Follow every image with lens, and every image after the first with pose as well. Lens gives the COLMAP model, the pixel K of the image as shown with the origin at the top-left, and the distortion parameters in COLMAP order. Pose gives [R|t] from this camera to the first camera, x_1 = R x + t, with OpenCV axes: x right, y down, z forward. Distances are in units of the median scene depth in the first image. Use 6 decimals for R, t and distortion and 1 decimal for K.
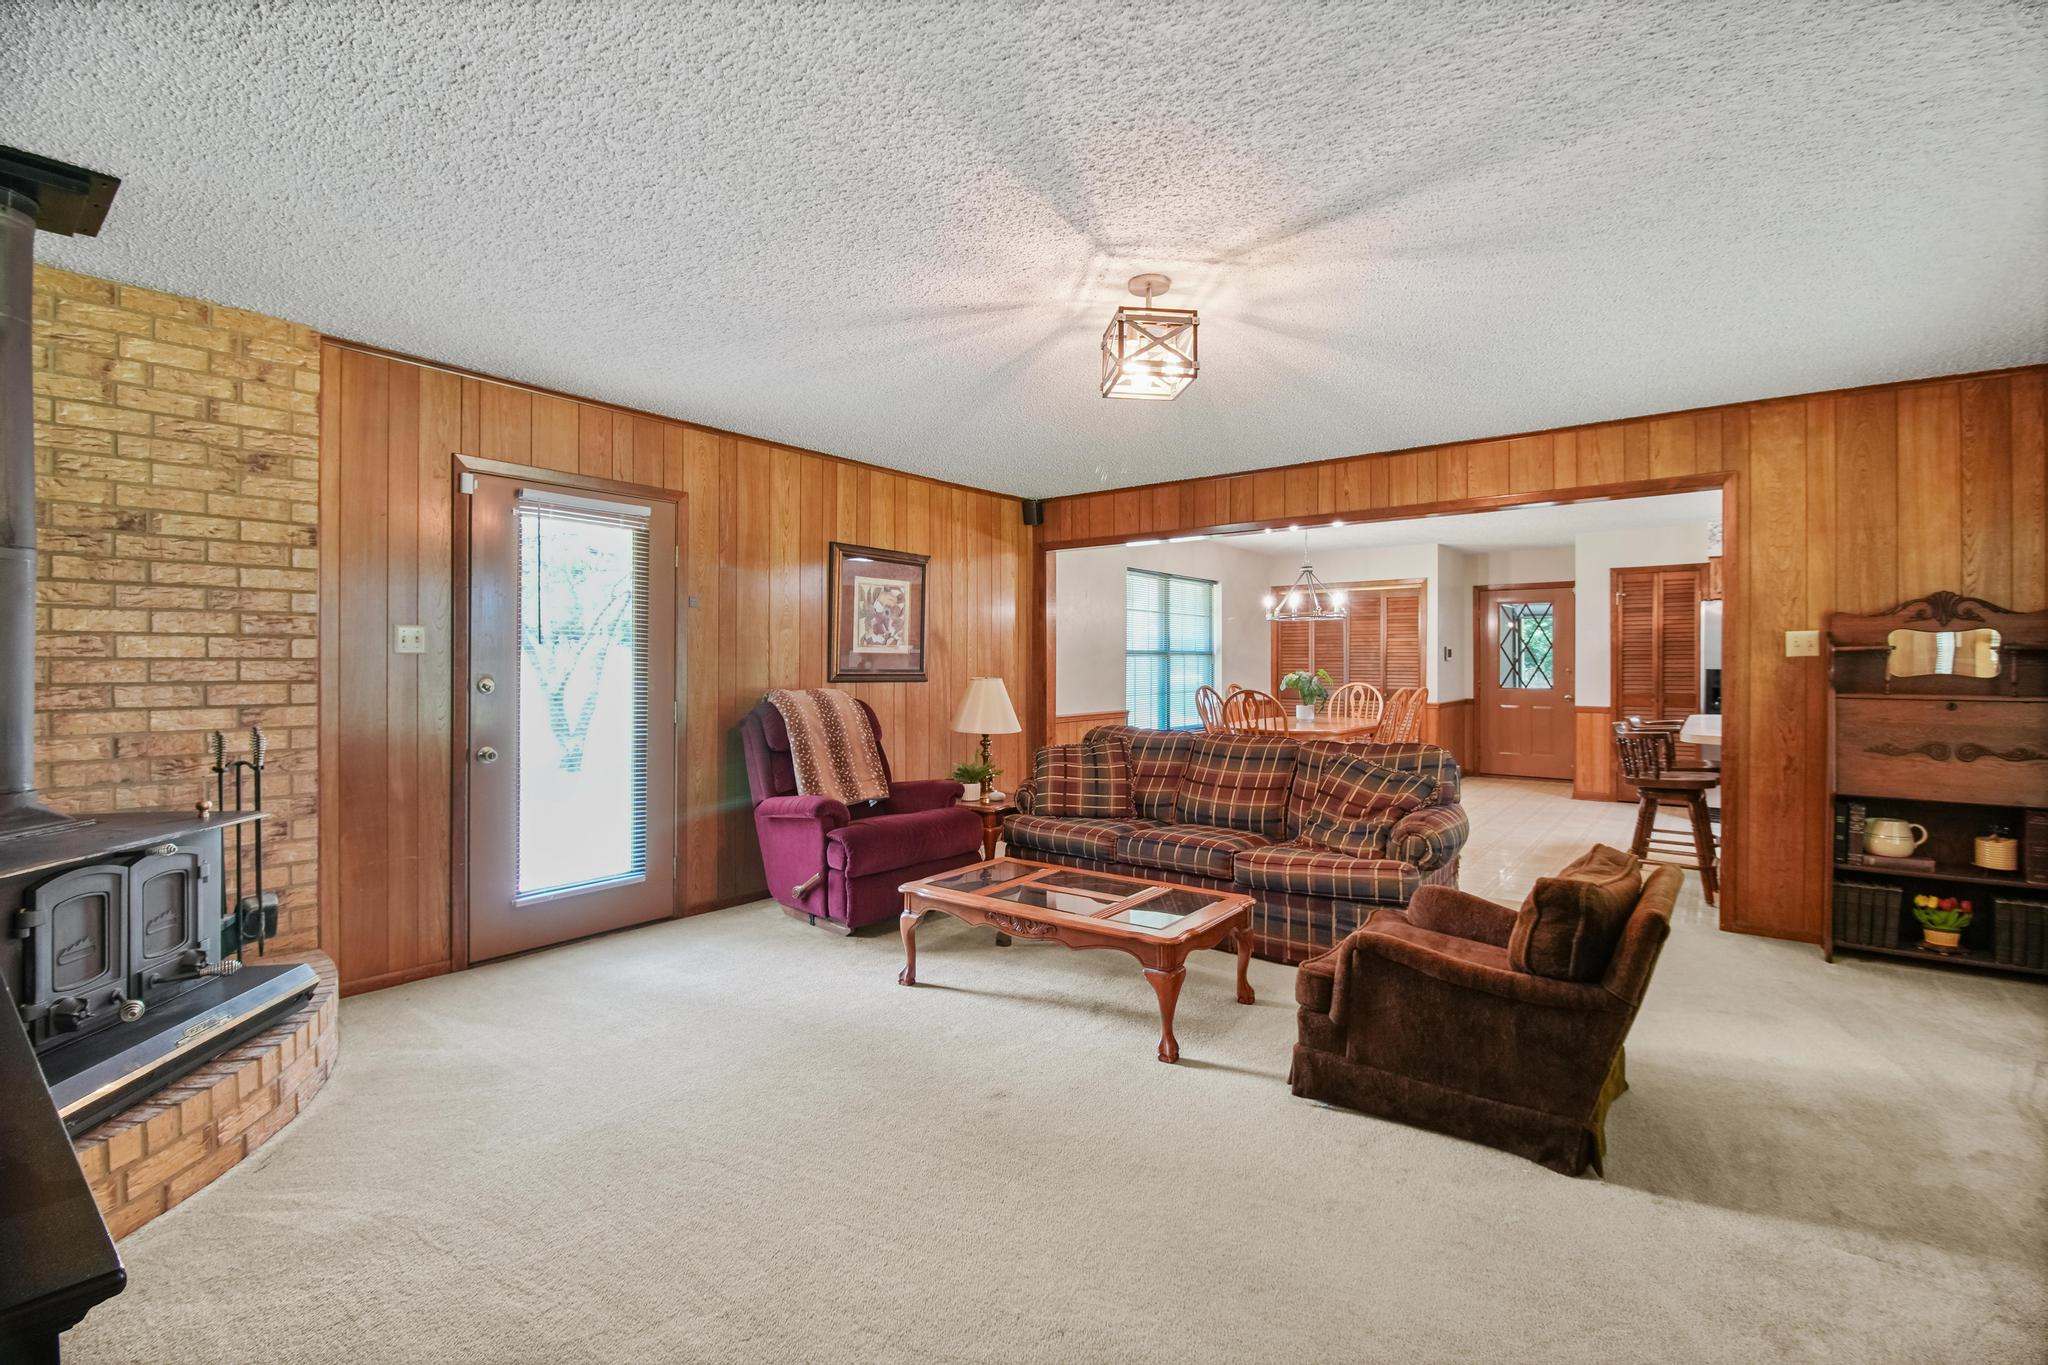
lens RADIAL K [[927.4, 0, 1034.0], [0, 927.4, 667.0], [0, 0, 1]] dist [-0.000675, -0.001354]
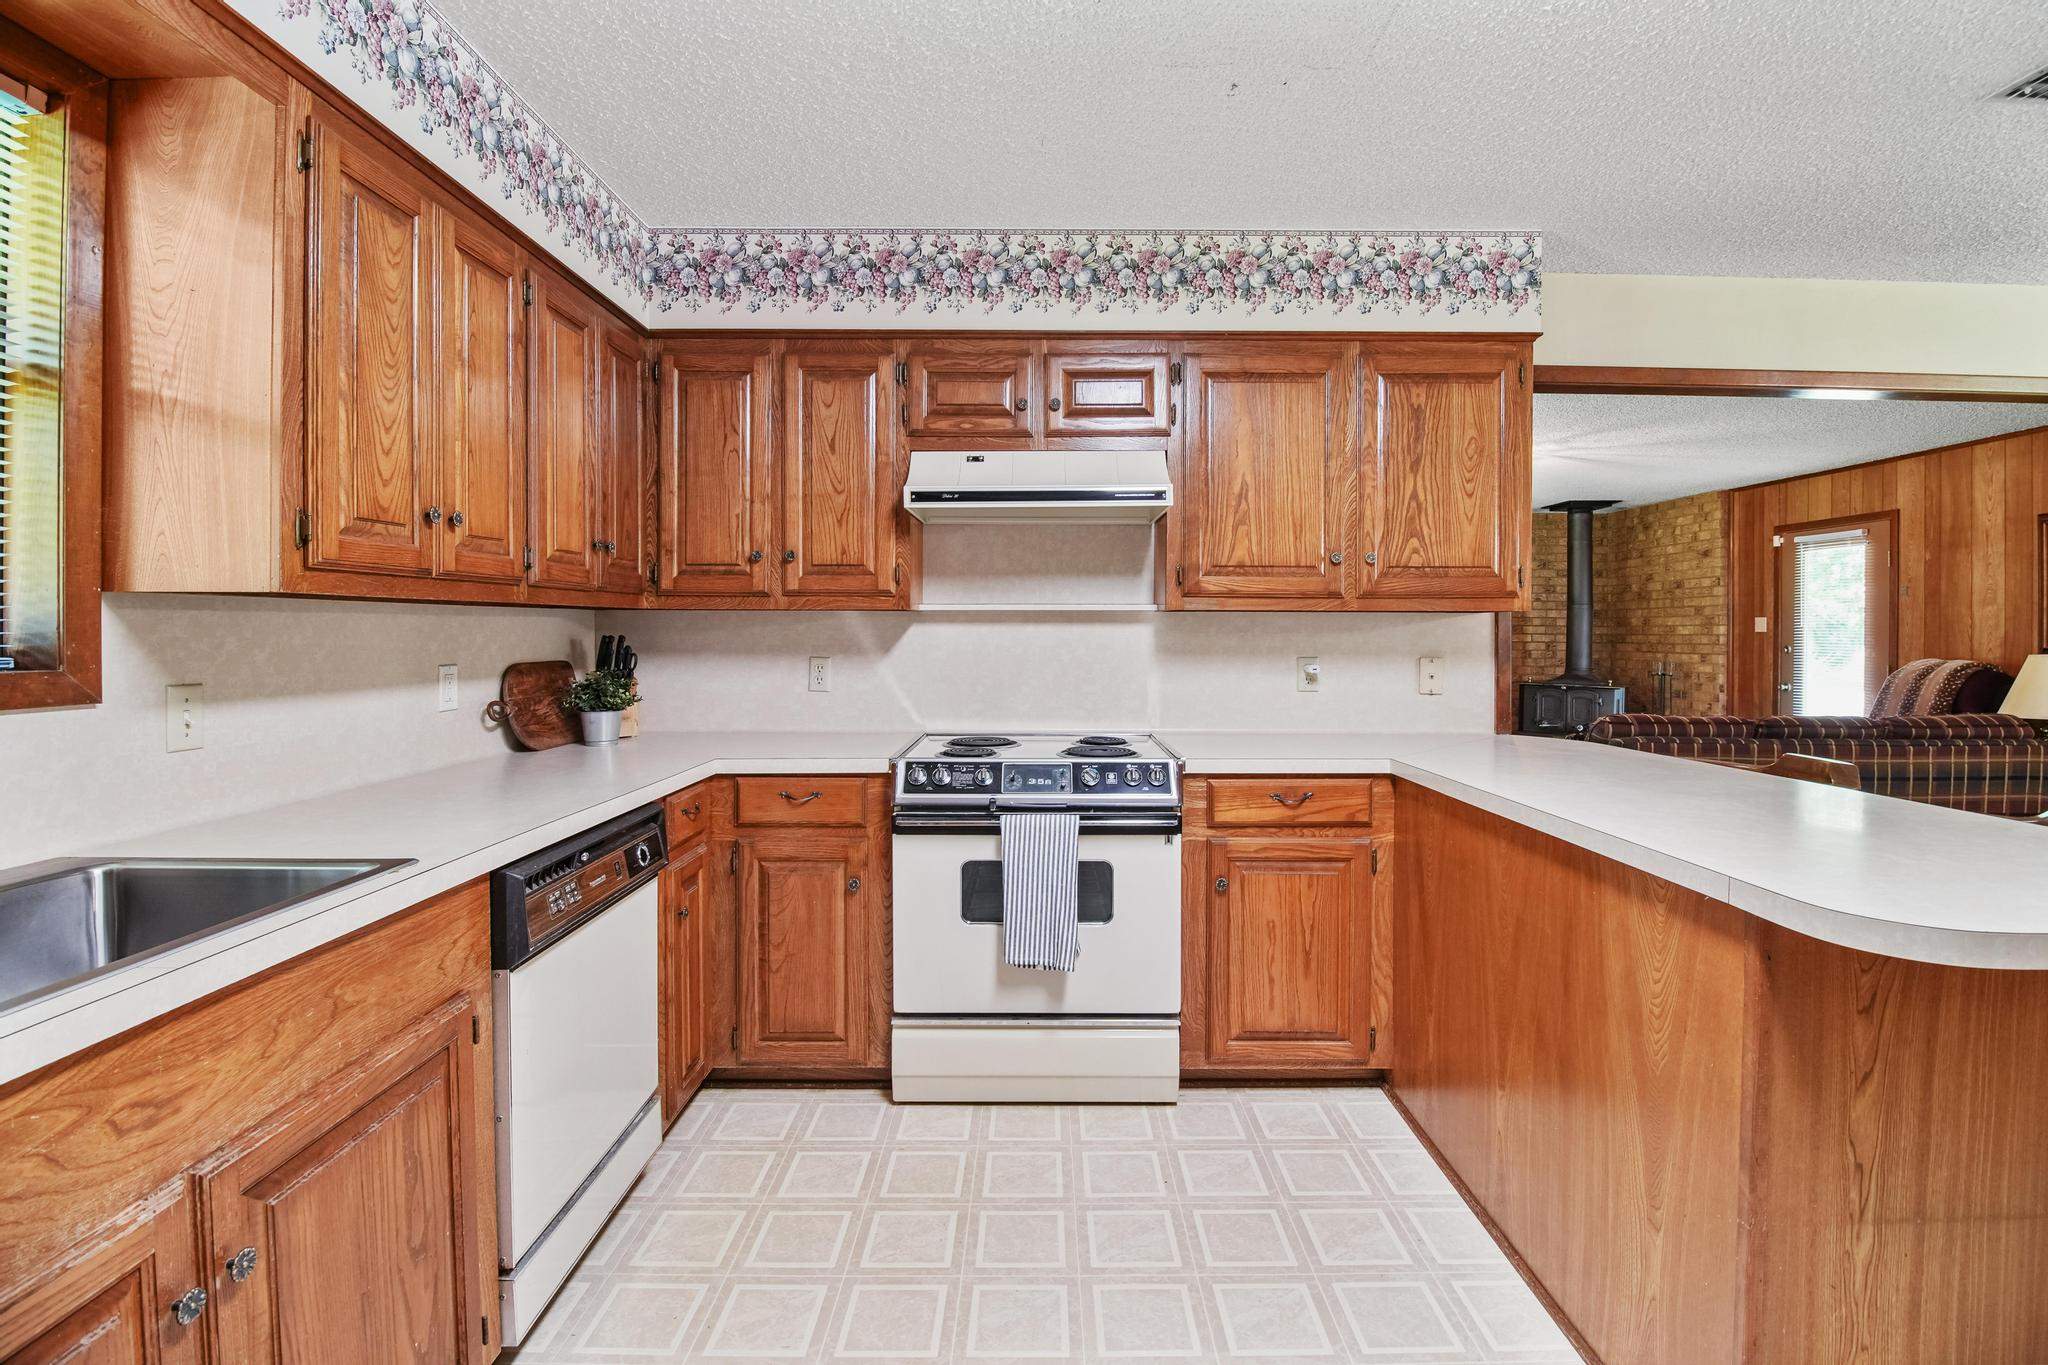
lens RADIAL K [[927.4, 0, 1049.0], [0, 927.4, 643.7], [0, 0, 1]] dist [-0.000675, -0.001354]
pose [[-0.803737, 0.004729, -0.594966, 1.910373], [-0.005159, 0.999875, 0.014918, -0.011527], [0.594962, 0.015060, -0.803613, 1.847821]]
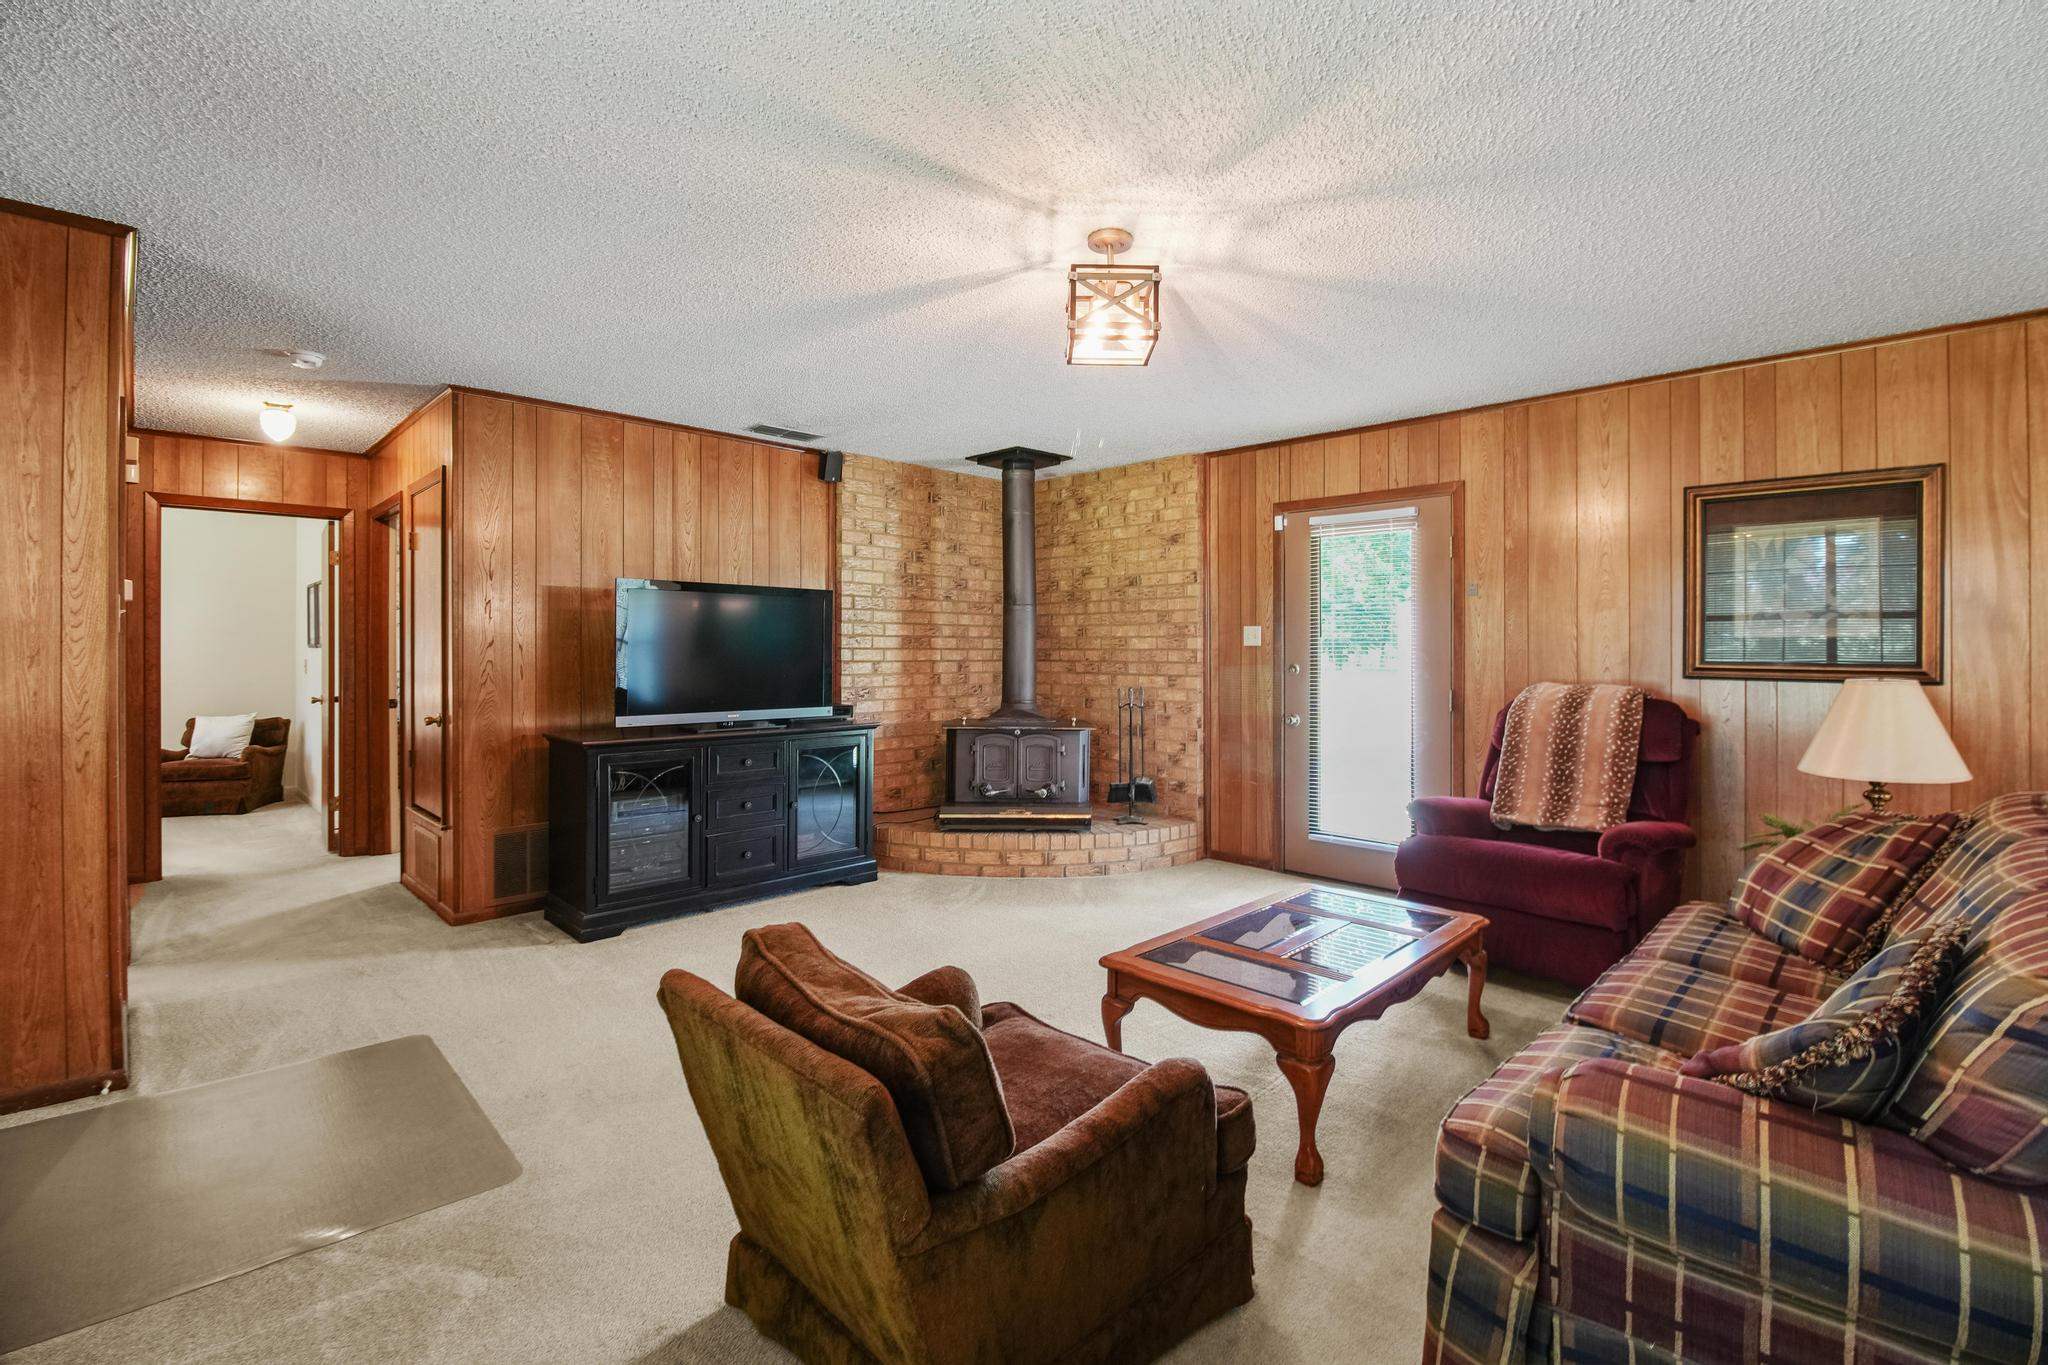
lens RADIAL K [[927.4, 0, 1025.4], [0, 927.4, 646.8], [0, 0, 1]] dist [-0.000675, -0.001354]
pose [[-0.152634, -0.002750, -0.988279, 0.929886], [-0.004284, 0.999989, -0.002120, -0.008337], [0.988274, 0.003910, -0.152644, 0.945983]]
